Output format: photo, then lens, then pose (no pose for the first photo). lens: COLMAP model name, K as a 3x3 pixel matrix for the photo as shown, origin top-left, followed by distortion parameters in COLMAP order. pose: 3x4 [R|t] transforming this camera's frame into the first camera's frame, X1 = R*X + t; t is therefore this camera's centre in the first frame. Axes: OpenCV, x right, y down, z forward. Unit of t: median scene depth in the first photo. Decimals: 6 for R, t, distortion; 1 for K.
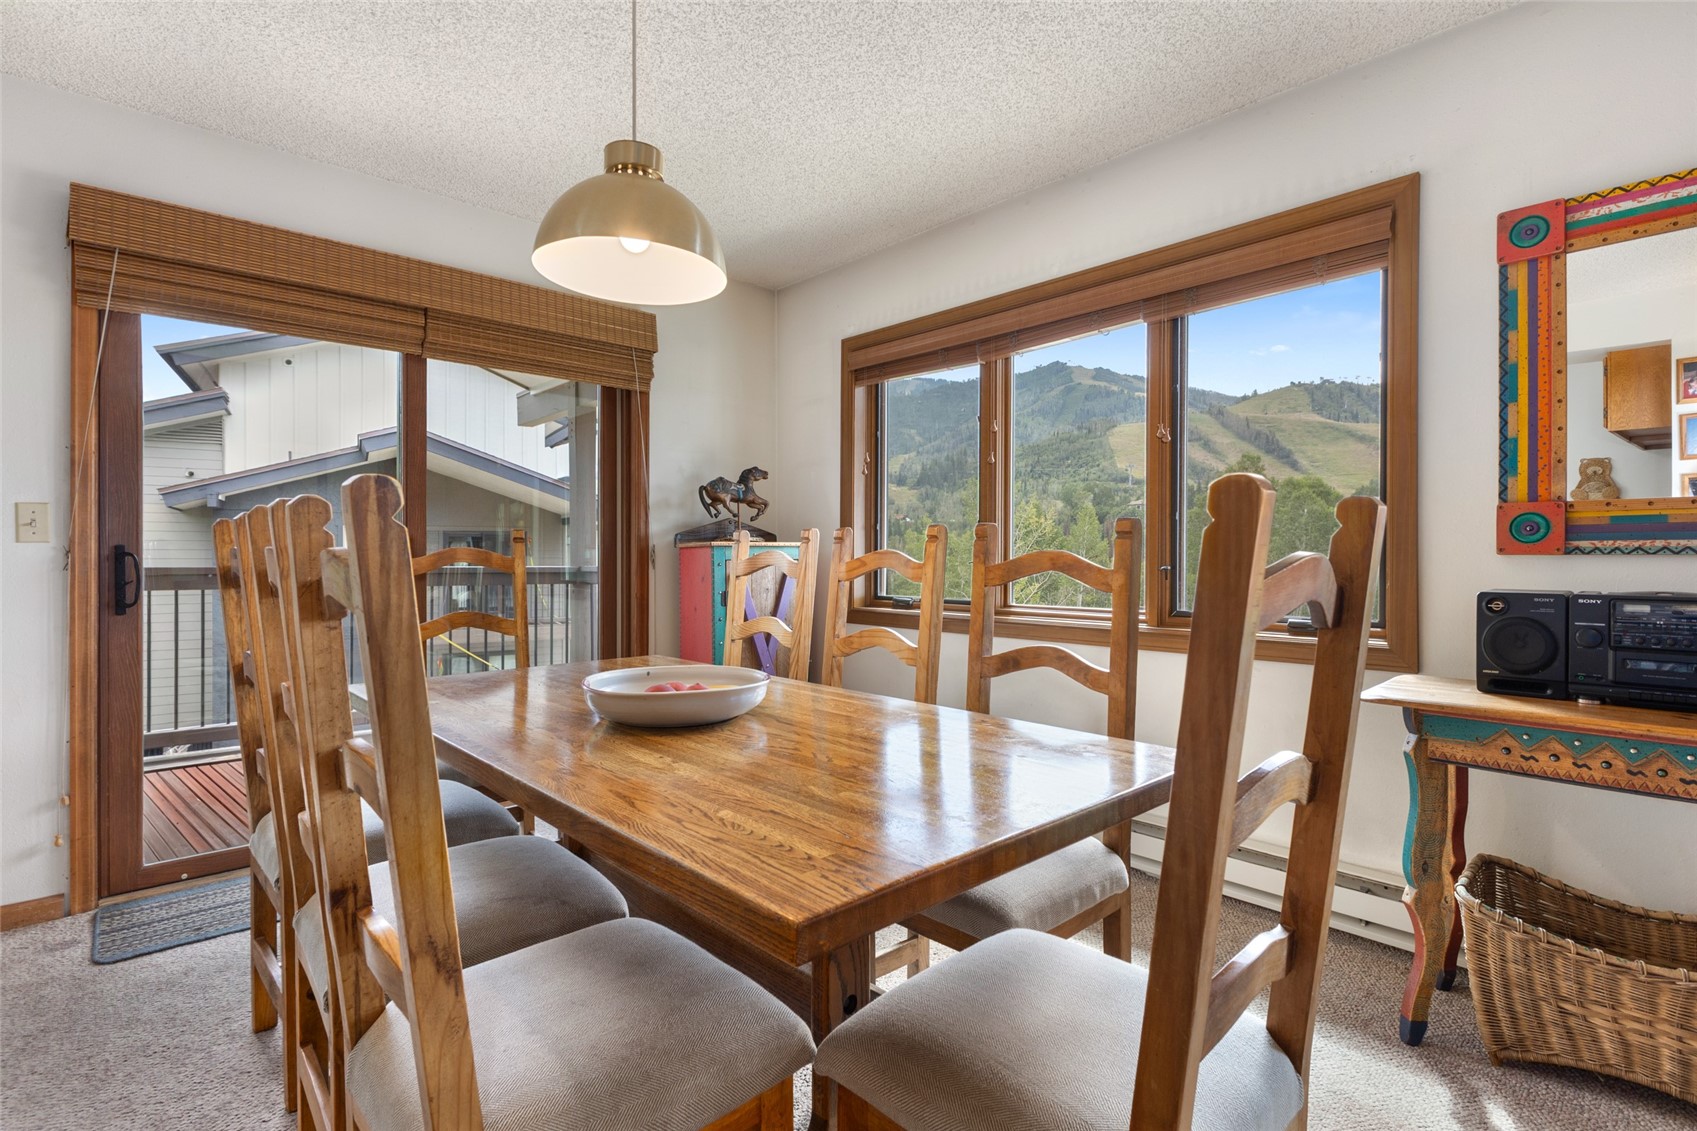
lens RADIAL K [[815.3, 0, 848.5], [0, 815.3, 565.5], [0, 0, 1]] dist [-0.000736, -0.000523]
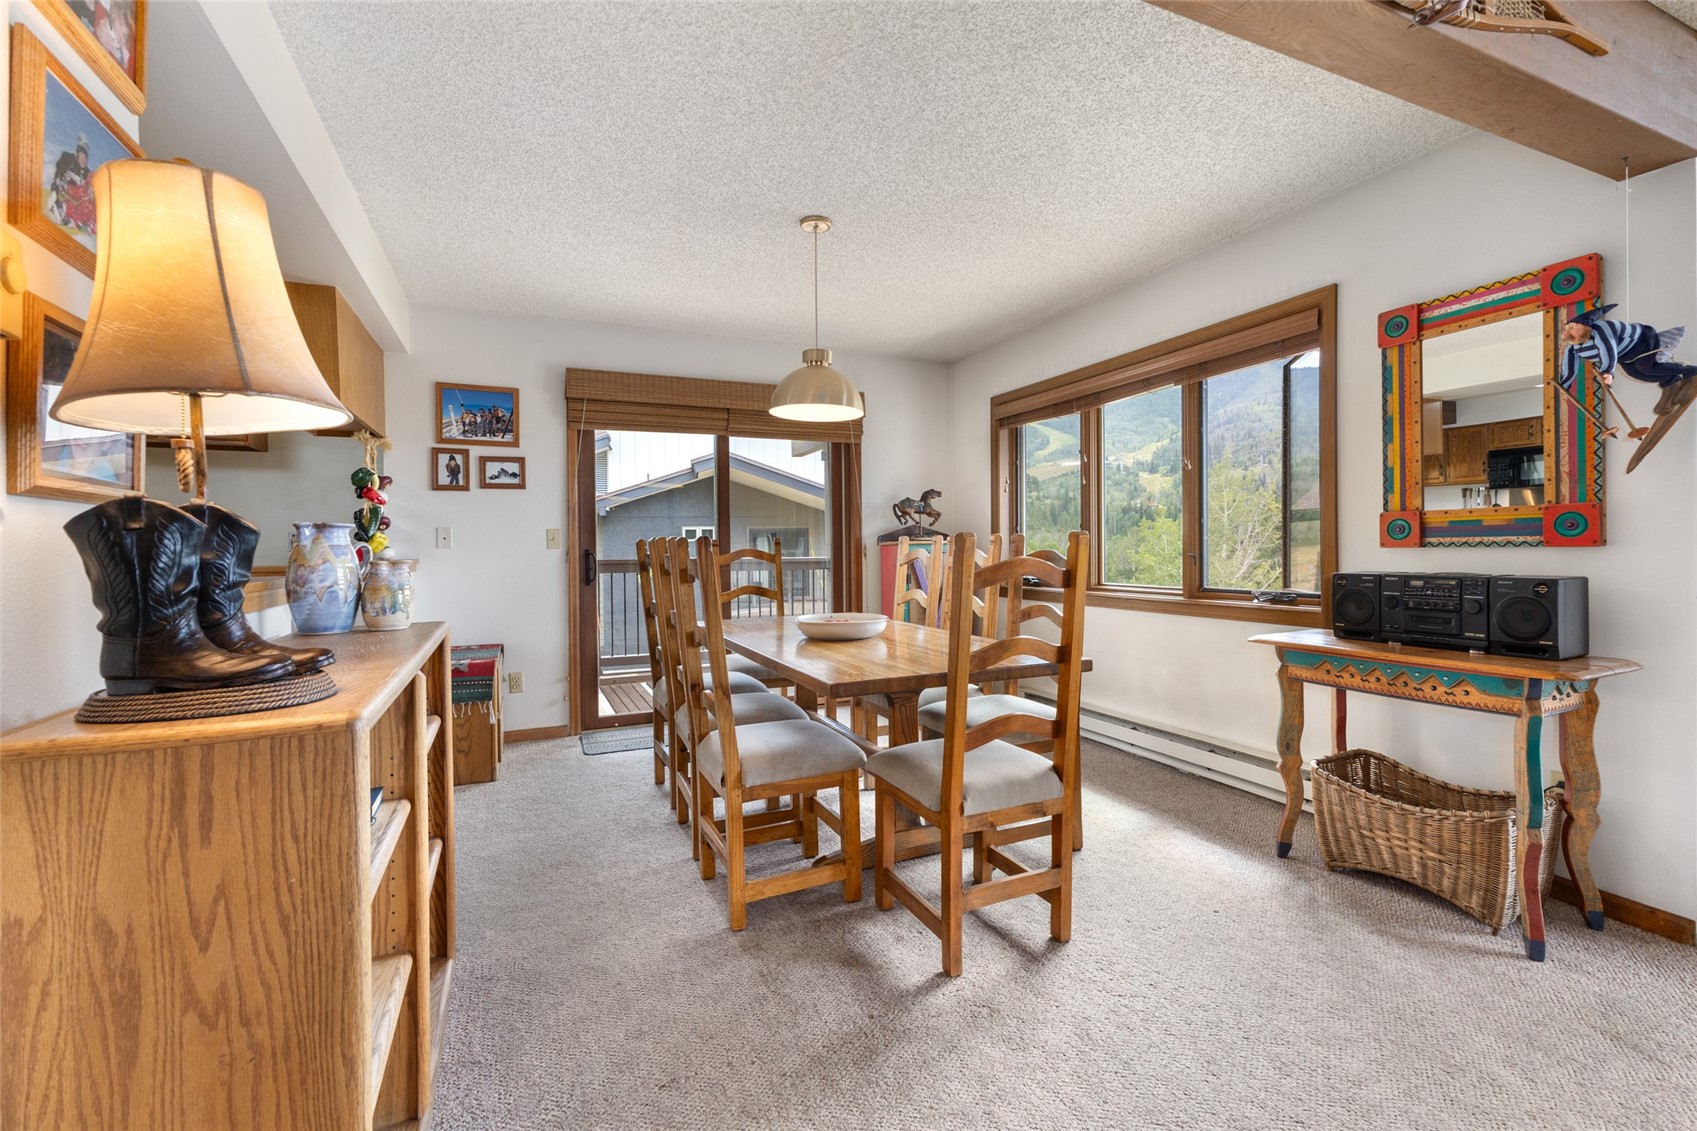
lens RADIAL K [[732.3, 0, 845.8], [0, 732.3, 558.4], [0, 0, 1]] dist [0.010127, 0.000127]
pose [[0.944588, -0.007624, -0.328170, 0.329473], [0.010176, 0.999930, 0.006060, -0.011568], [0.328101, -0.009063, 0.944599, -0.570392]]
